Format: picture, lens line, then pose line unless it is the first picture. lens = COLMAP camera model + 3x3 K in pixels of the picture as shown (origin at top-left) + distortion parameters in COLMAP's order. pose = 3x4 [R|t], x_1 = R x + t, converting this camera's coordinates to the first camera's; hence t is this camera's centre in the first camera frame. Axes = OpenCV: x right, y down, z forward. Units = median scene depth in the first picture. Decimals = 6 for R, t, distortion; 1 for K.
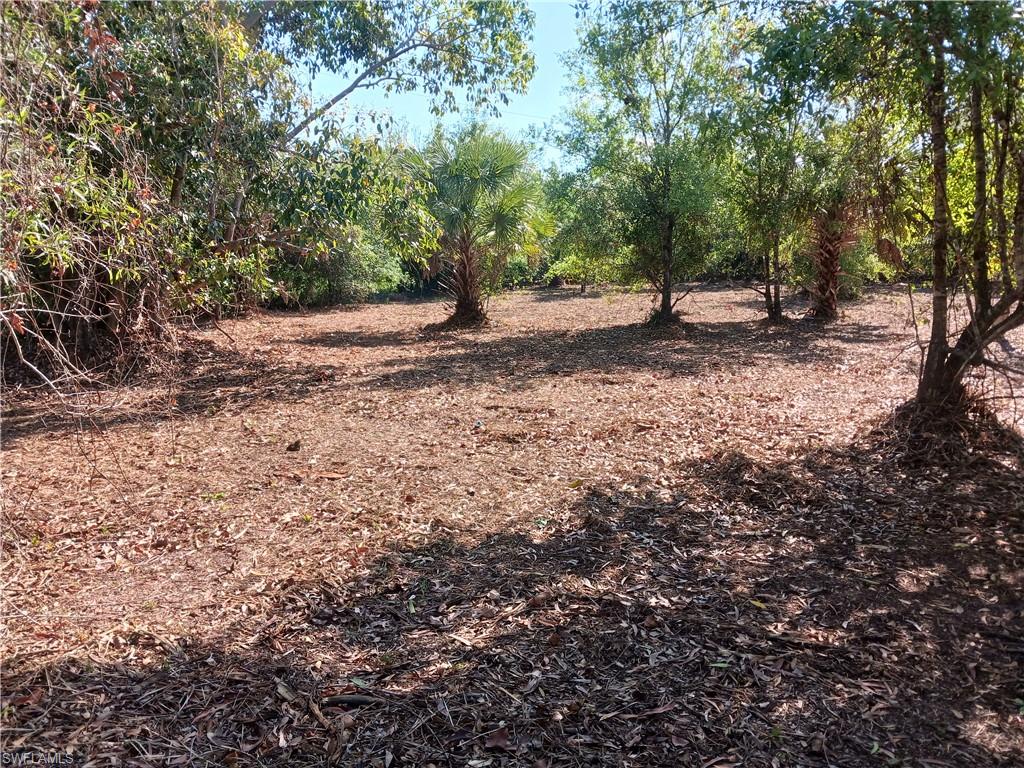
lens RADIAL K [[815.5, 0, 525.5], [0, 815.5, 387.5], [0, 0, 1]] dist [-0.001468, -0.007410]
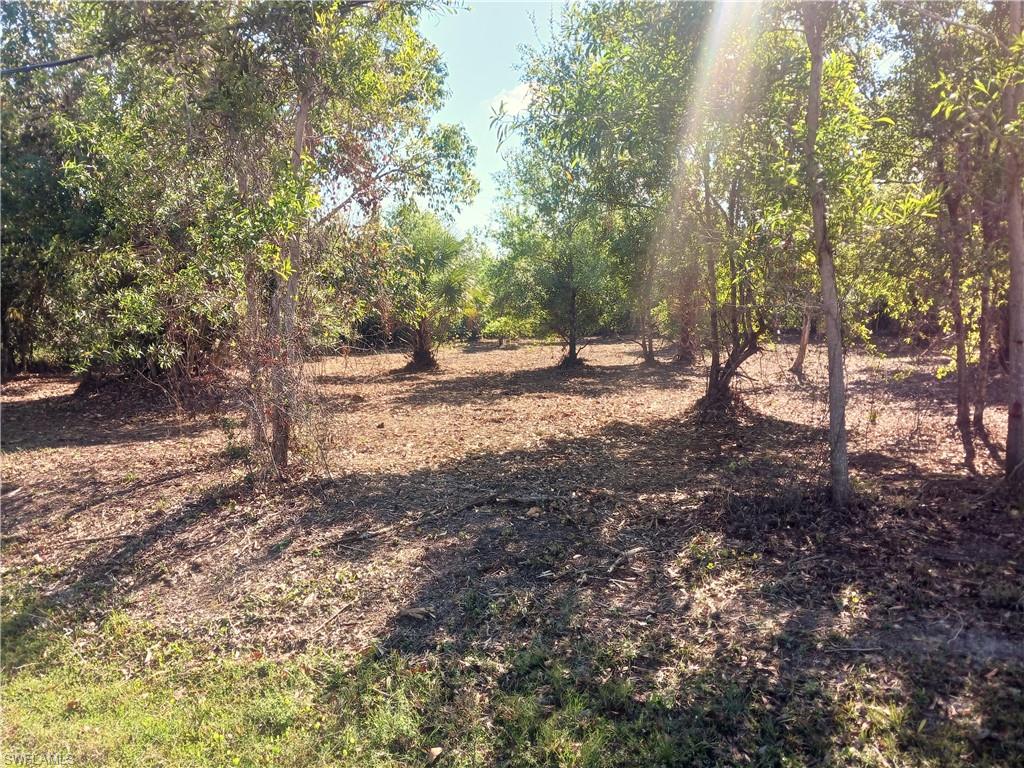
lens RADIAL K [[815.5, 0, 525.5], [0, 815.5, 387.5], [0, 0, 1]] dist [-0.001468, -0.007410]
pose [[0.992632, -0.011602, 0.120612, -0.072800], [0.019650, 0.997643, -0.065751, 0.045841], [-0.119565, 0.067636, 0.990520, -0.349946]]
